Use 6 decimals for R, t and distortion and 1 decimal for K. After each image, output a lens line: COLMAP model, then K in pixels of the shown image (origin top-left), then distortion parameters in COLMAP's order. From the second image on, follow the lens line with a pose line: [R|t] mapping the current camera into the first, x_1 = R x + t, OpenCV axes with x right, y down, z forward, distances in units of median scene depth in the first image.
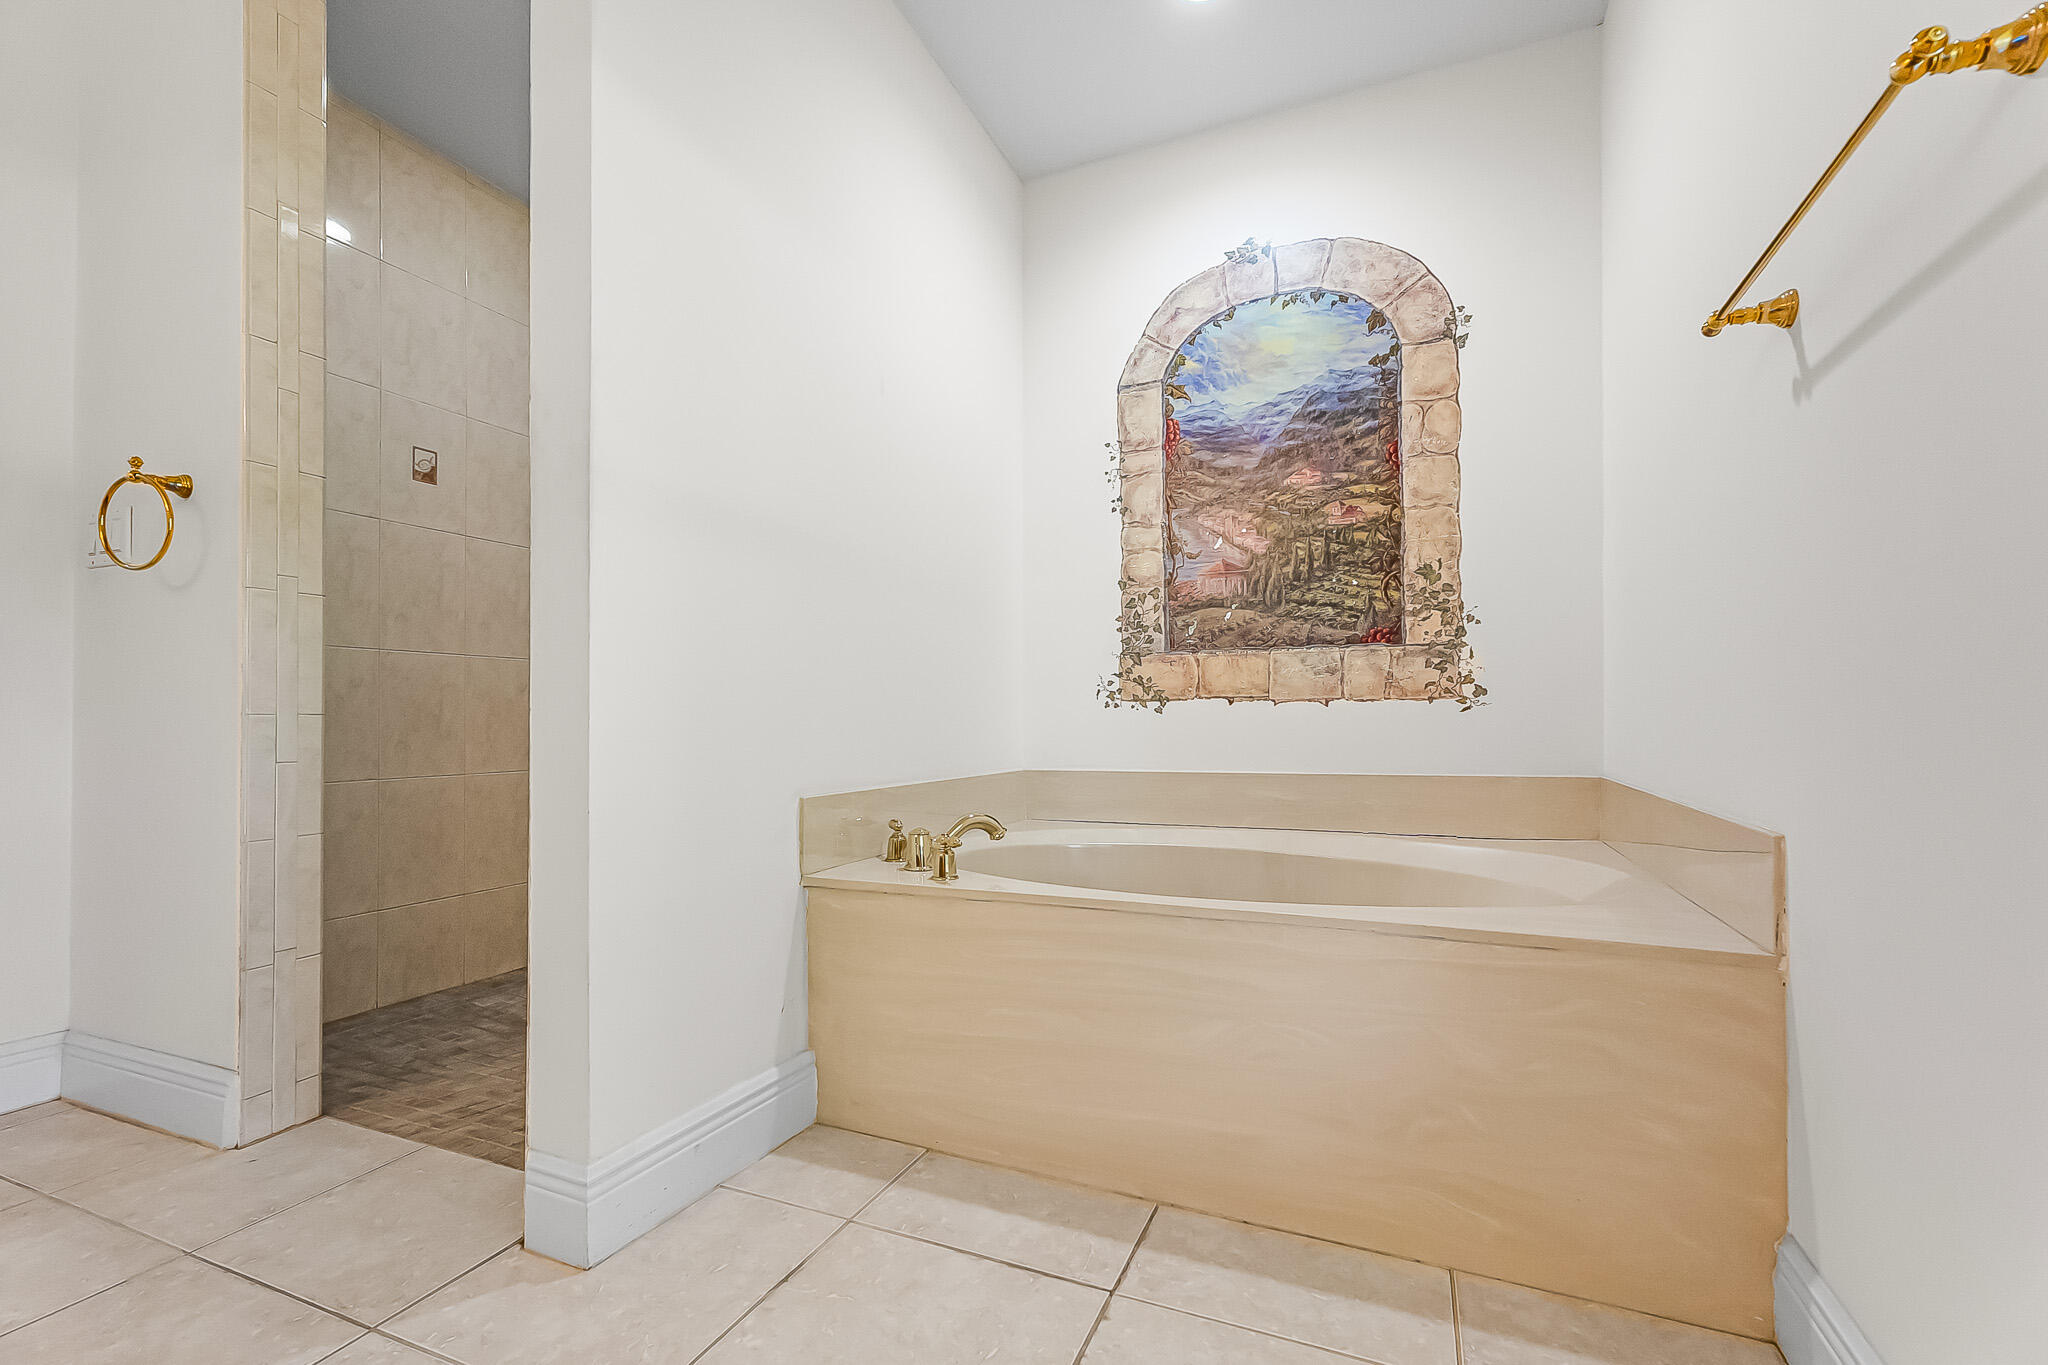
lens RADIAL K [[870.7, 0, 1040.3], [0, 870.7, 720.7], [0, 0, 1]] dist [0.018241, 0.000042]
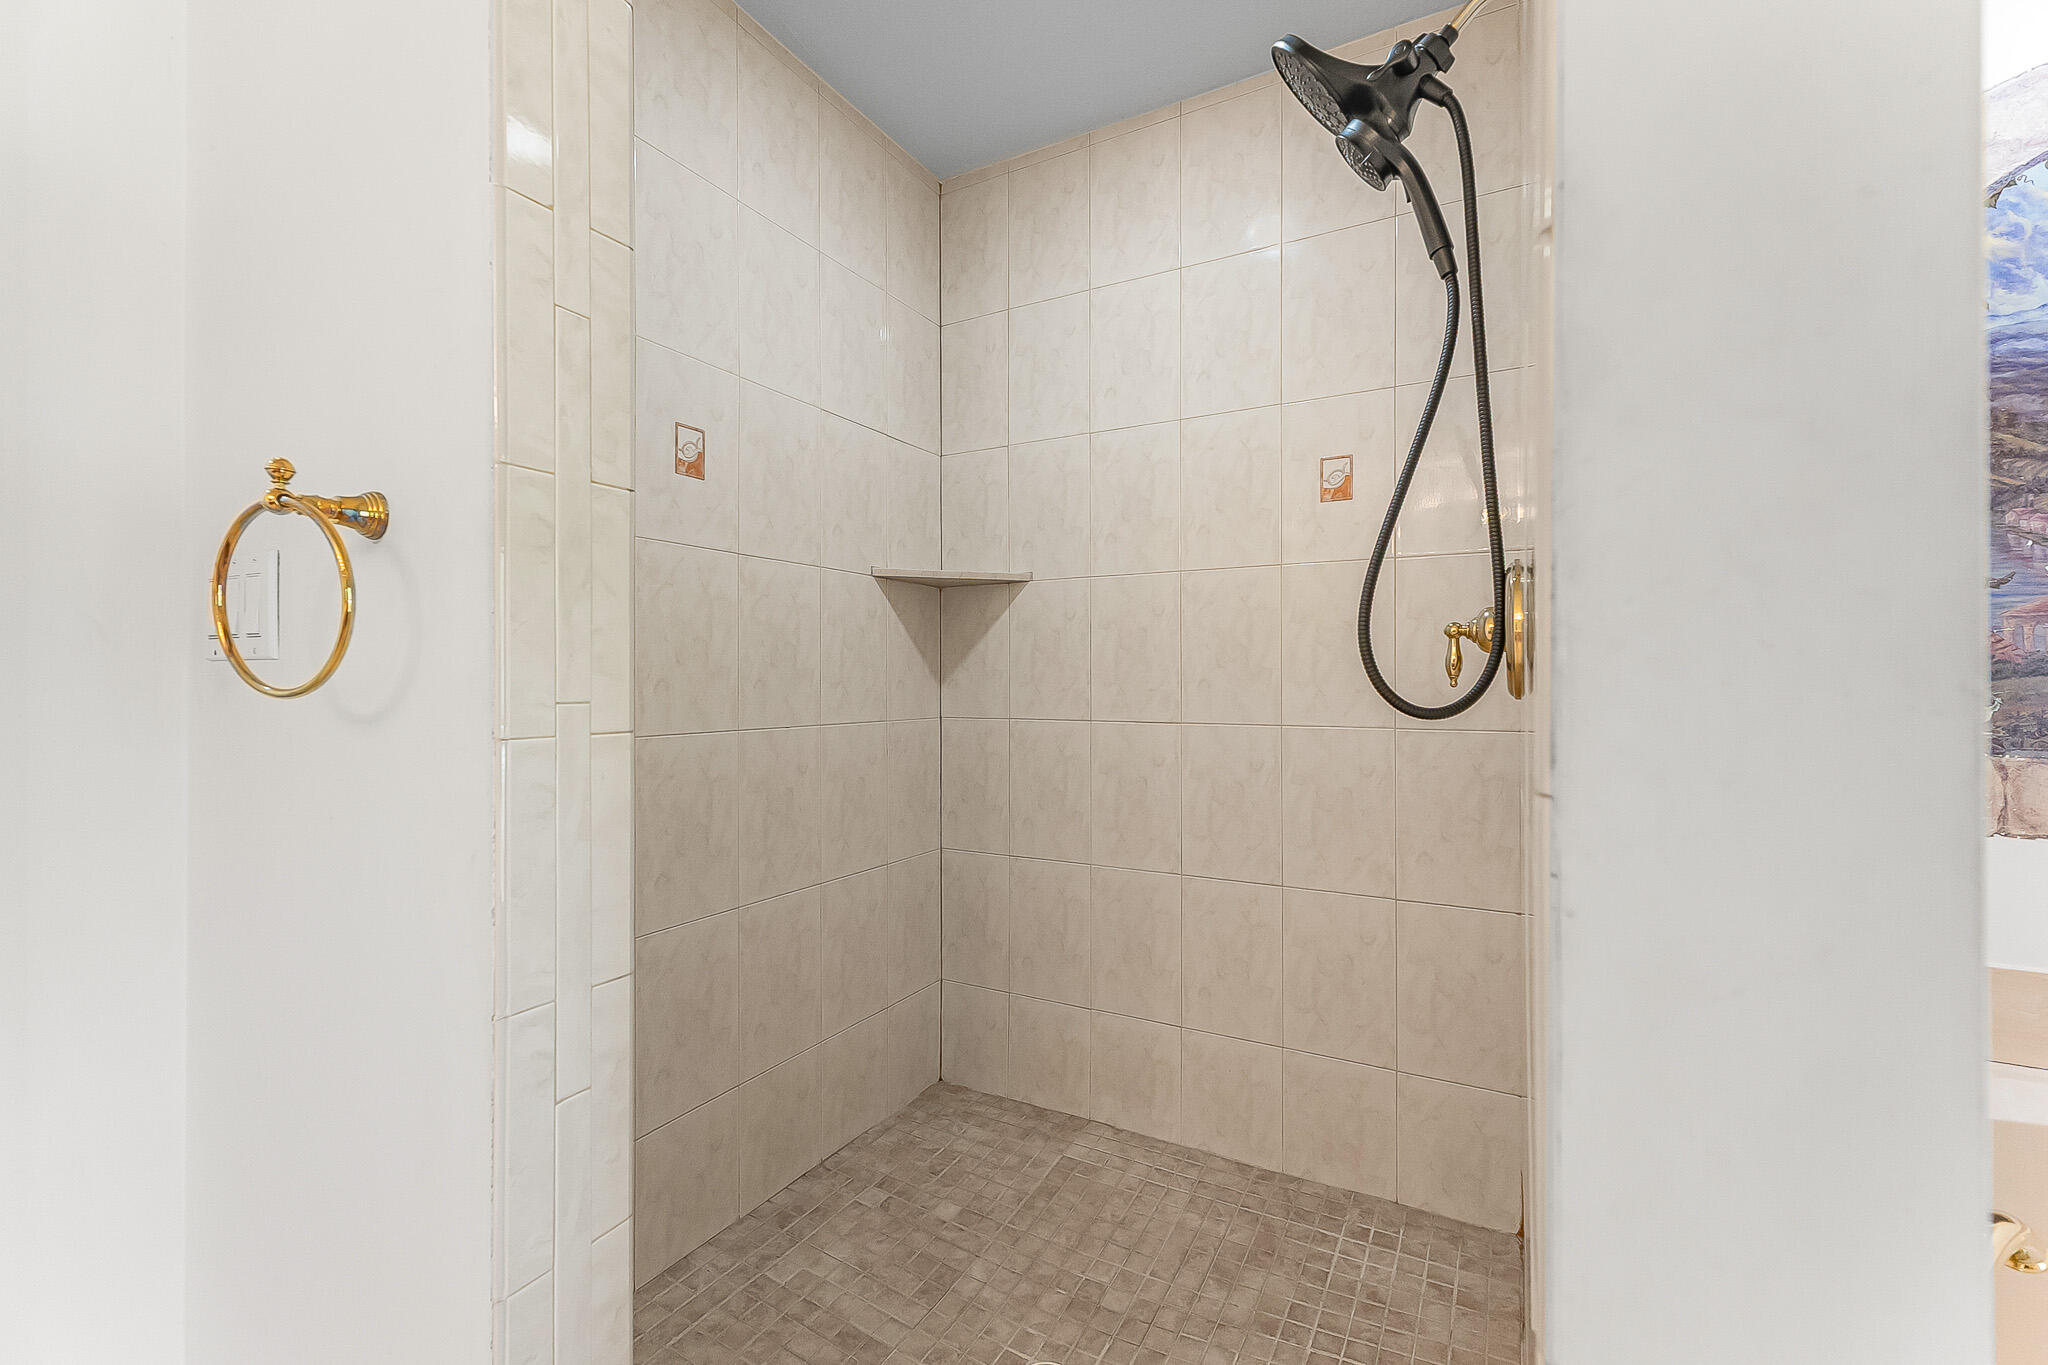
lens RADIAL K [[832.4, 0, 1030.0], [0, 832.4, 689.4], [0, 0, 1]] dist [0.010826, -0.000315]
pose [[0.996552, 0.006504, -0.082717, -0.557808], [-0.004944, 0.999806, 0.019053, -0.176951], [0.082825, -0.018579, 0.996391, 0.559860]]
